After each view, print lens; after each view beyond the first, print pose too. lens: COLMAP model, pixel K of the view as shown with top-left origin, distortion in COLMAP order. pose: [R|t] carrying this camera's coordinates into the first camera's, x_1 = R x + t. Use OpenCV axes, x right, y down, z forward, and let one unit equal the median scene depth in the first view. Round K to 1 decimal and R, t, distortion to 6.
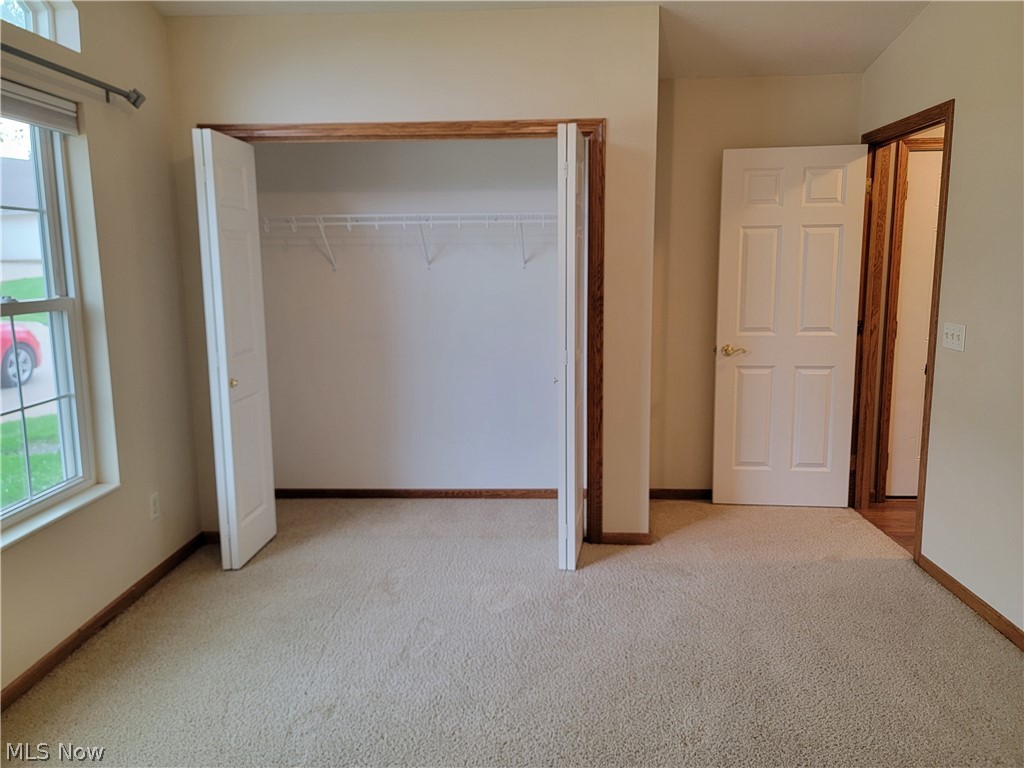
lens RADIAL K [[714.5, 0, 513.3], [0, 714.5, 365.4], [0, 0, 1]] dist [0.072263, -0.072930]
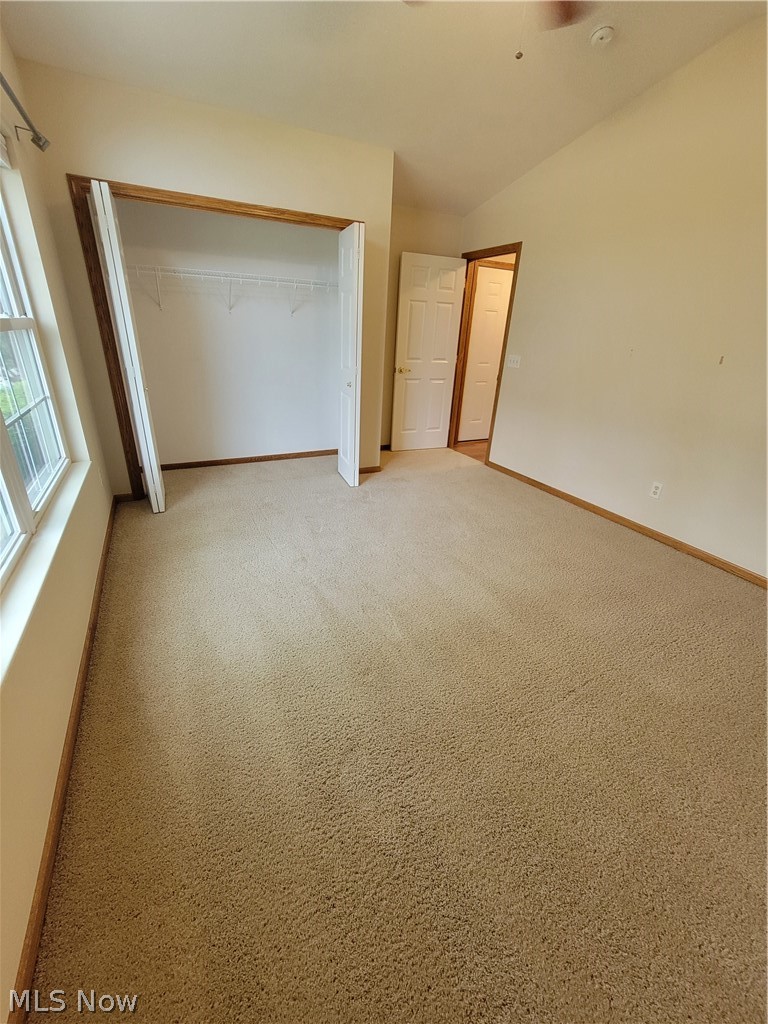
lens RADIAL K [[416.7, 0, 379.7], [0, 416.7, 513.4], [0, 0, 1]] dist [-0.009628, 0.002725]
pose [[0.876230, -0.151179, 0.457565, -0.348525], [0.015263, 0.957746, 0.287210, 0.028032], [-0.481652, -0.244678, 0.841513, 0.002026]]
